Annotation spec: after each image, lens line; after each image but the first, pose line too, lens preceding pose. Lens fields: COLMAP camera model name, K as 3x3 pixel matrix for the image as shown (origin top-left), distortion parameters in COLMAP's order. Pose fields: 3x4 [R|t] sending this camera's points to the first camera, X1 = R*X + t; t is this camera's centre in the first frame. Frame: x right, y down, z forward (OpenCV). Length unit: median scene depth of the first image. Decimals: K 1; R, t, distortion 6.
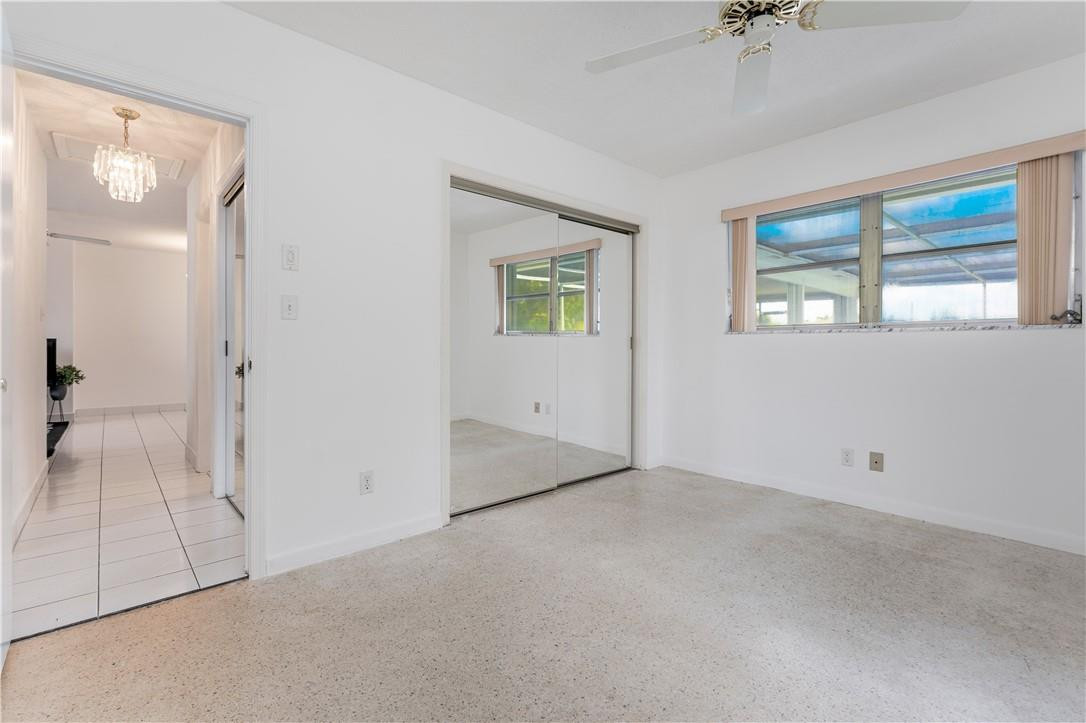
lens RADIAL K [[478.9, 0, 538.3], [0, 478.9, 353.6], [0, 0, 1]] dist [0.004516, 0.000314]
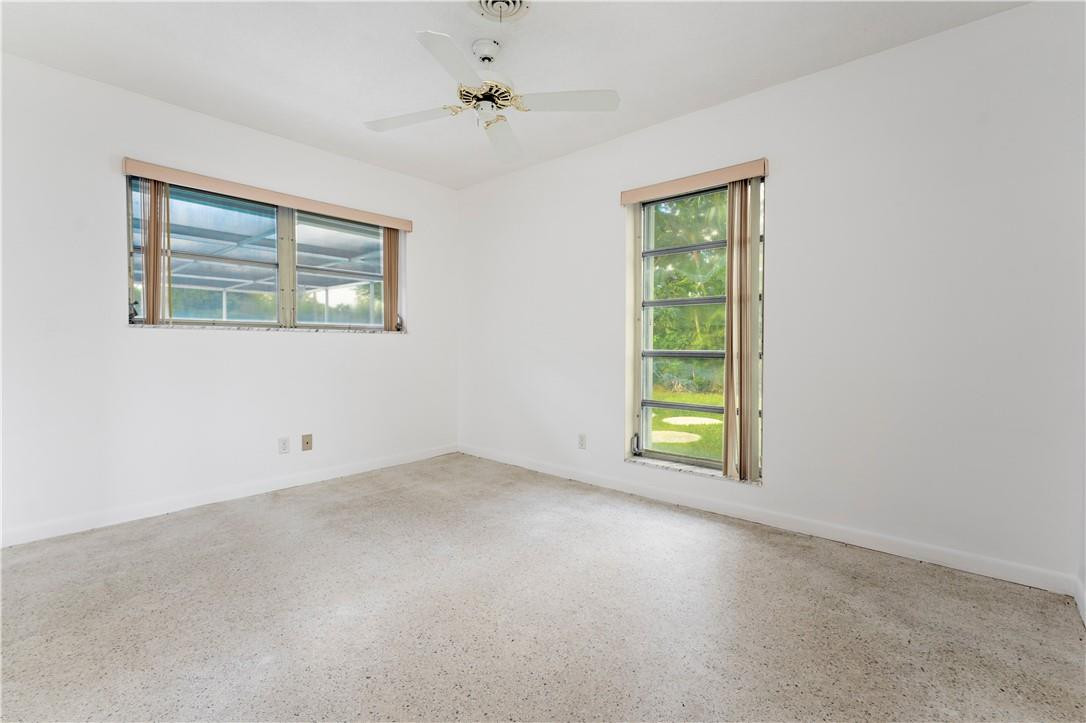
lens RADIAL K [[478.9, 0, 538.5], [0, 478.9, 356.3], [0, 0, 1]] dist [0.004516, 0.000314]
pose [[-0.115803, -0.022125, 0.993026, -0.588706], [0.009631, 0.999680, 0.023396, -0.007607], [-0.993225, 0.012273, -0.115553, 0.648414]]
